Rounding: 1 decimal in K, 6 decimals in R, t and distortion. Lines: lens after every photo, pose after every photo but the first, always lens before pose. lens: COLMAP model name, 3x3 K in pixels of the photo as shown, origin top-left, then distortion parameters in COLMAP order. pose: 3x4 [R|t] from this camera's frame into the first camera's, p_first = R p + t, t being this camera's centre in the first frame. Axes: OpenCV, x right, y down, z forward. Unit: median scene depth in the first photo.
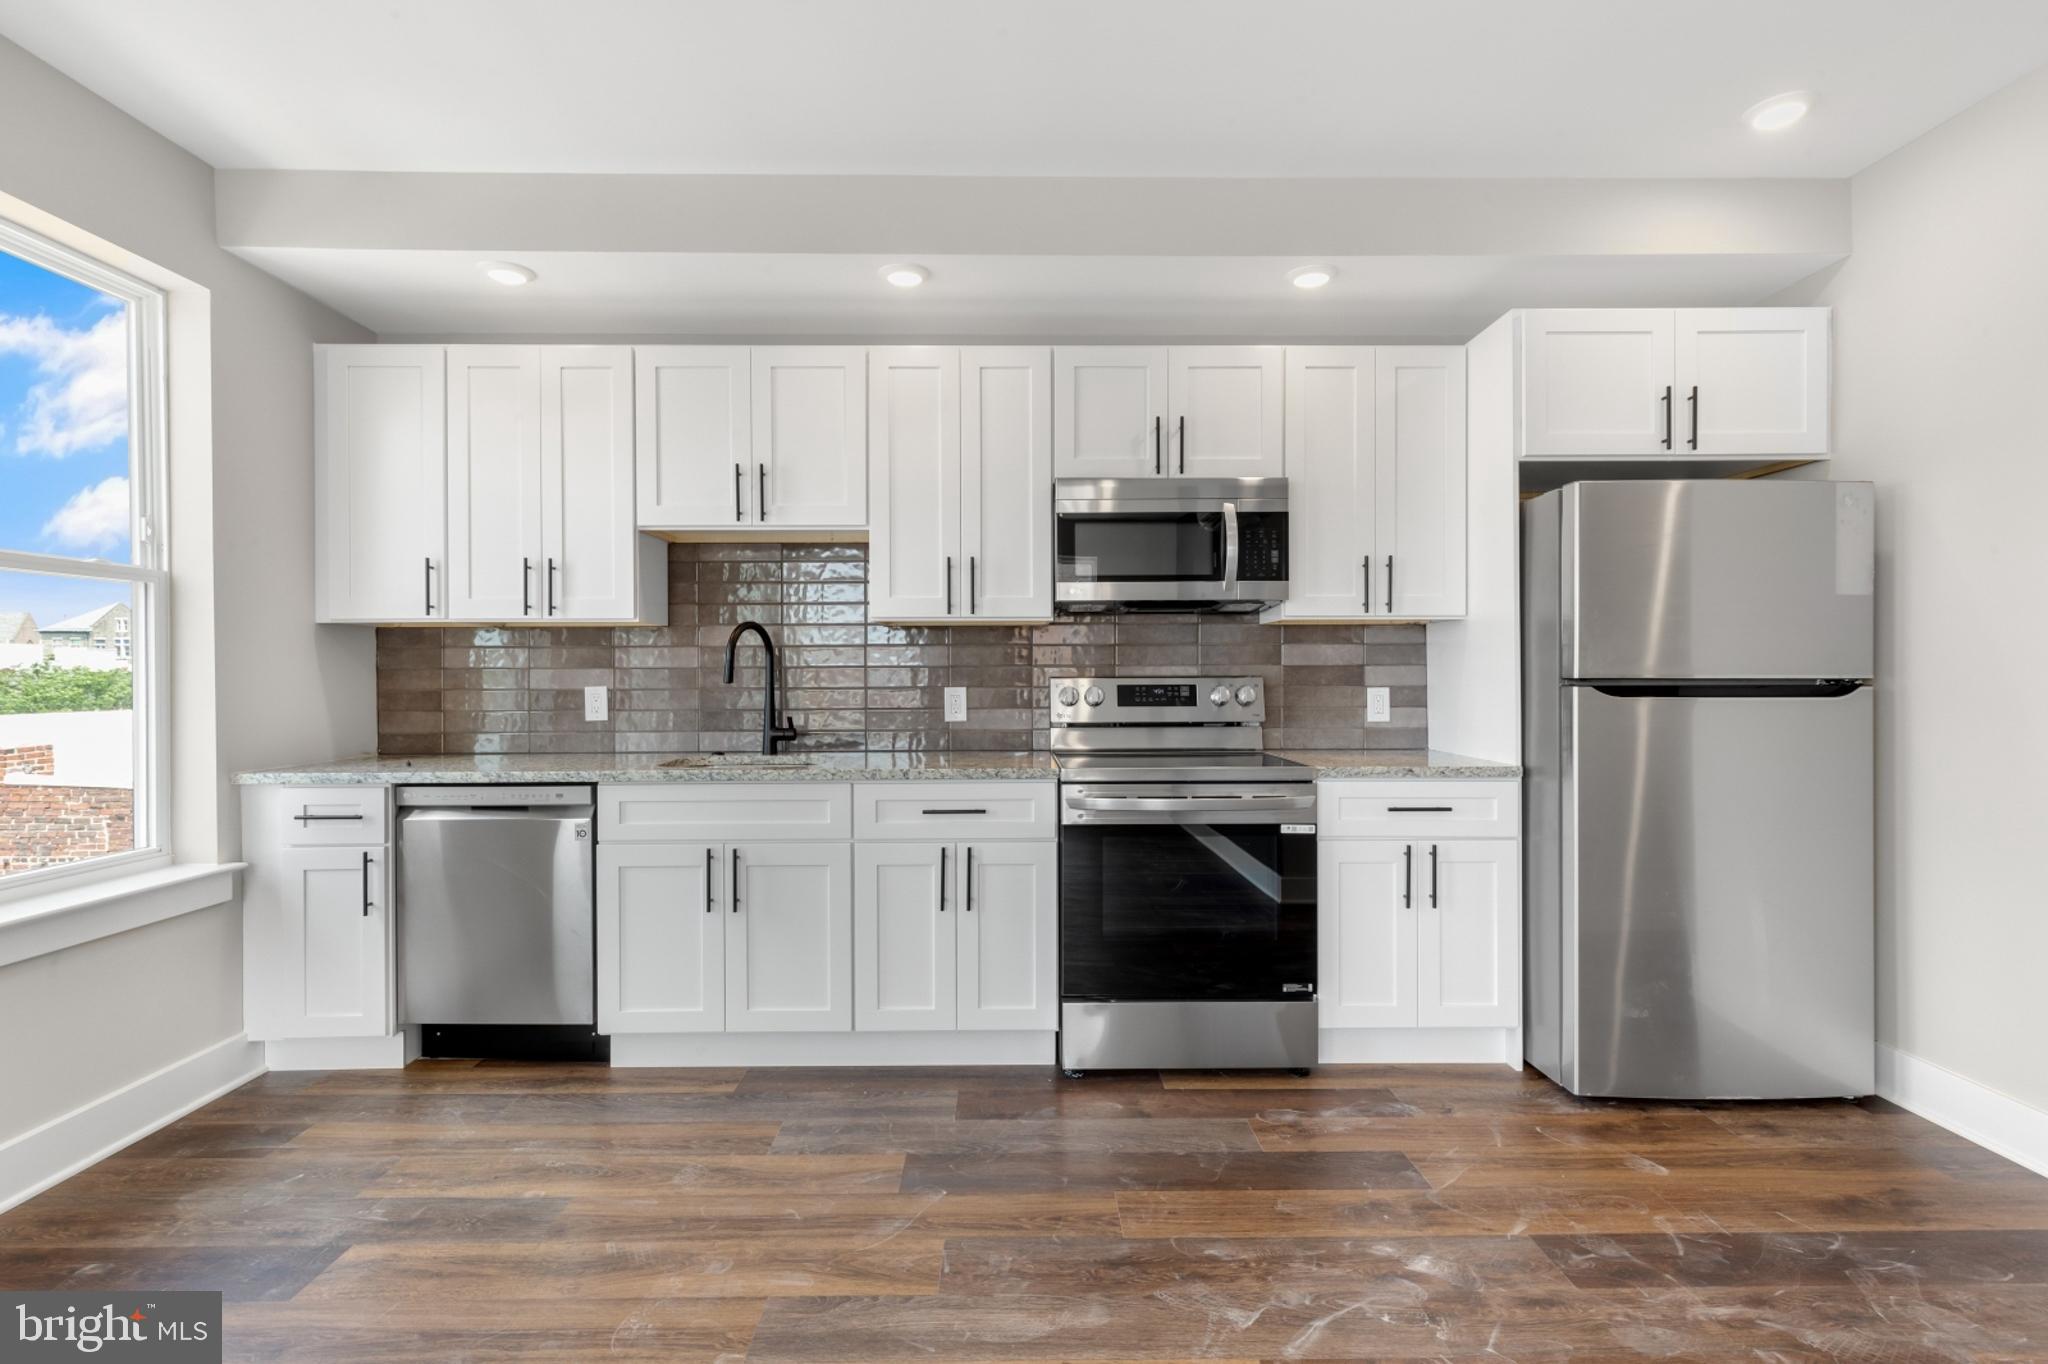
lens RADIAL K [[947.9, 0, 1012.0], [0, 947.9, 675.5], [0, 0, 1]] dist [0.008005, -0.002625]
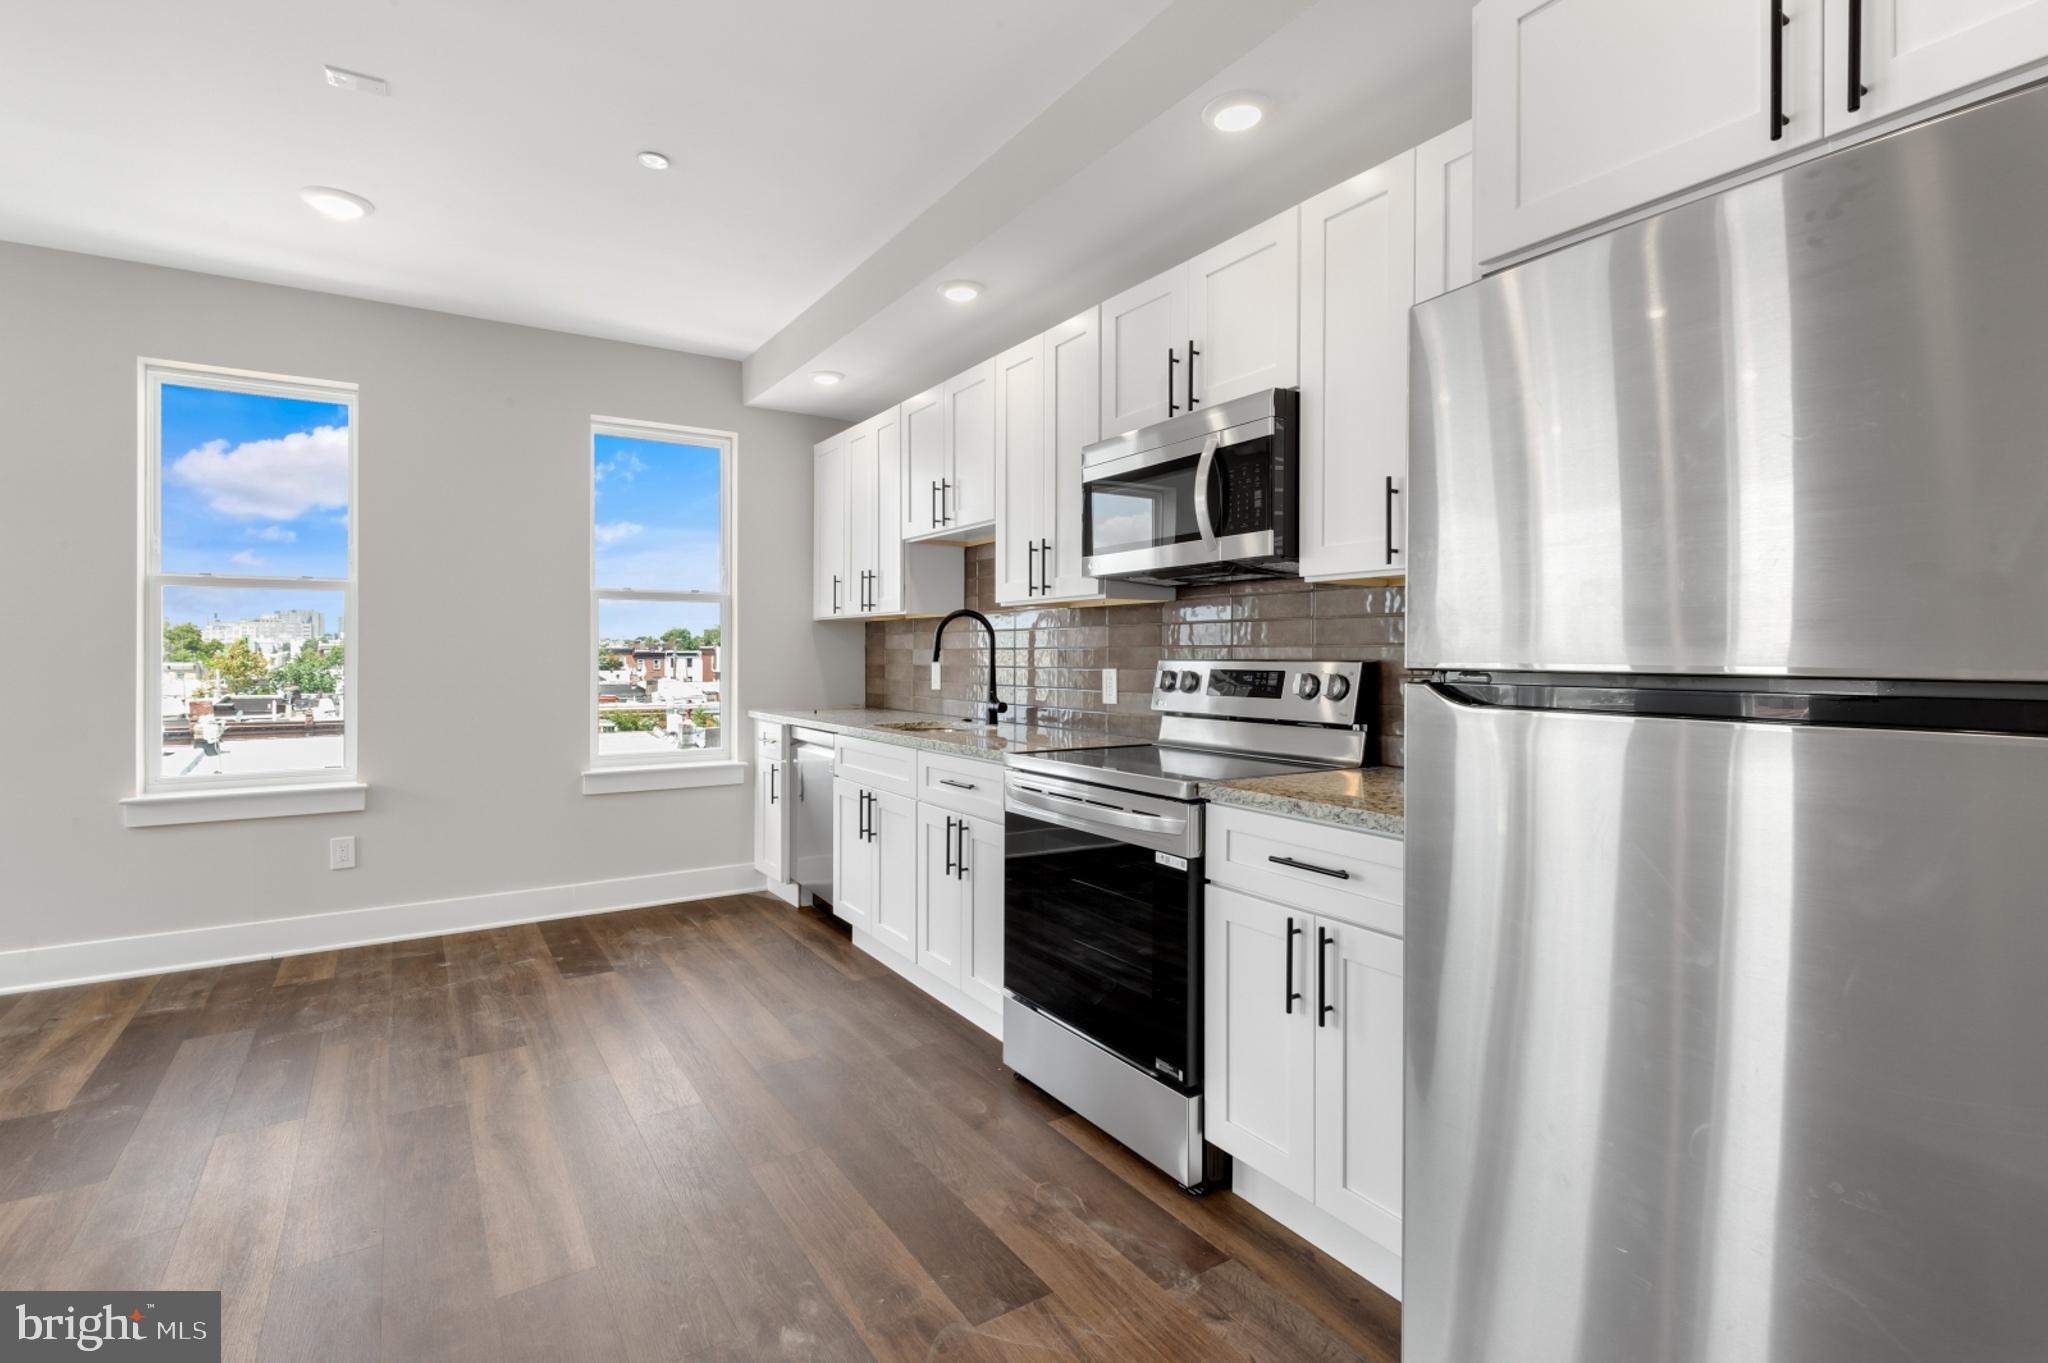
lens RADIAL K [[947.9, 0, 1007.4], [0, 947.9, 651.4], [0, 0, 1]] dist [0.008005, -0.002625]
pose [[0.533251, 0.002745, -0.845953, 0.865758], [-0.006735, 0.999977, -0.001001, -0.004758], [0.845930, 0.006231, 0.533257, 0.476729]]
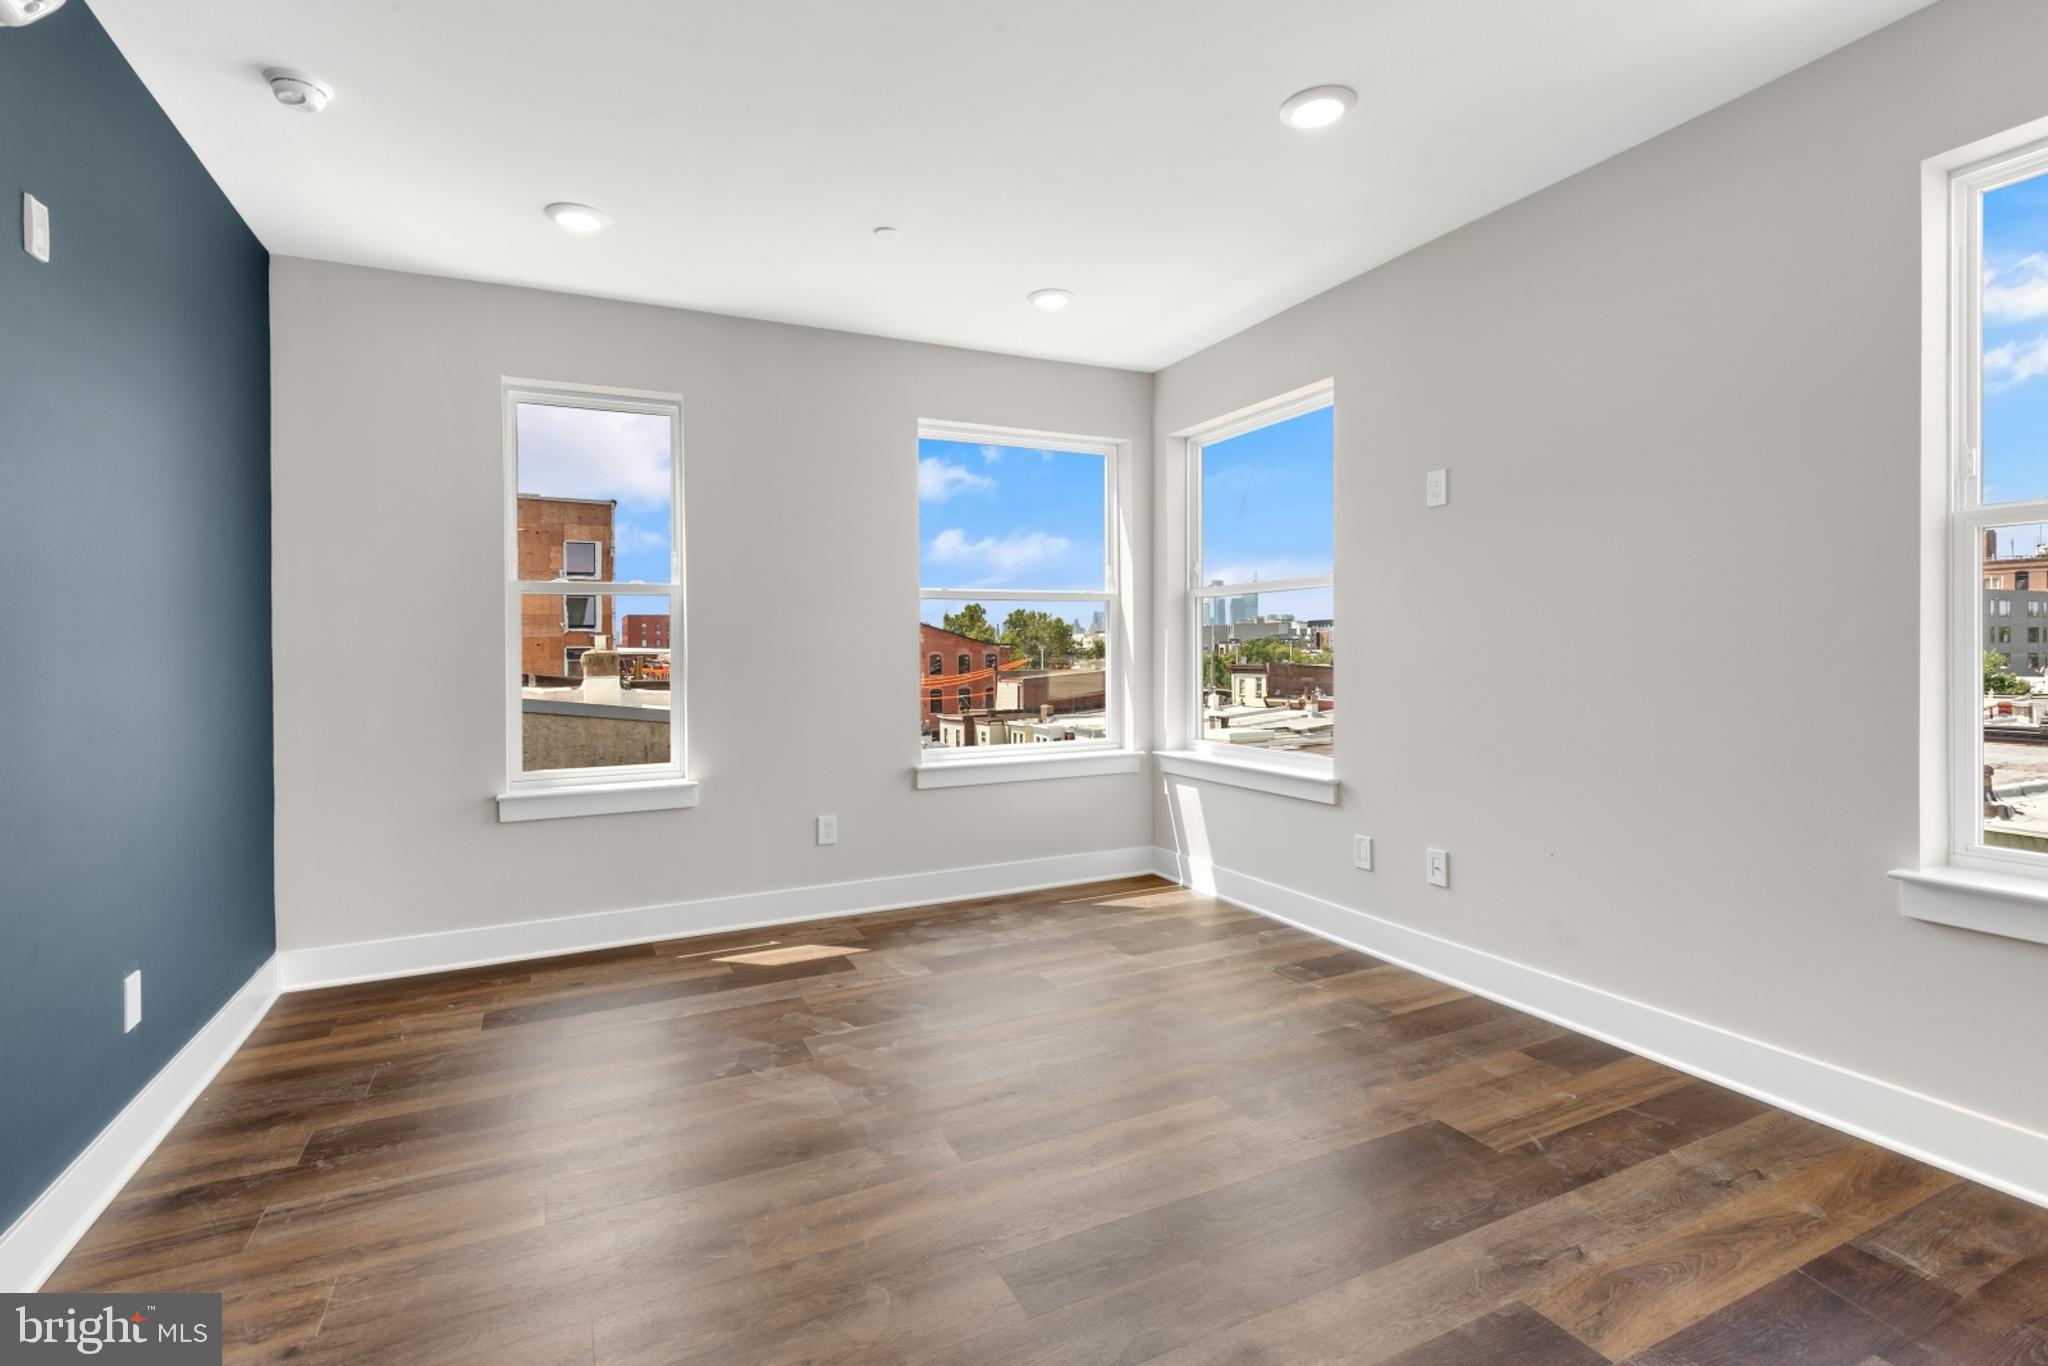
lens RADIAL K [[947.9, 0, 1005.5], [0, 947.9, 649.1], [0, 0, 1]] dist [0.008005, -0.002625]
pose [[-0.902355, 0.011553, -0.430838, 0.201785], [0.008662, 0.999925, 0.008670, -0.000732], [0.430906, 0.004092, -0.902387, 0.558181]]
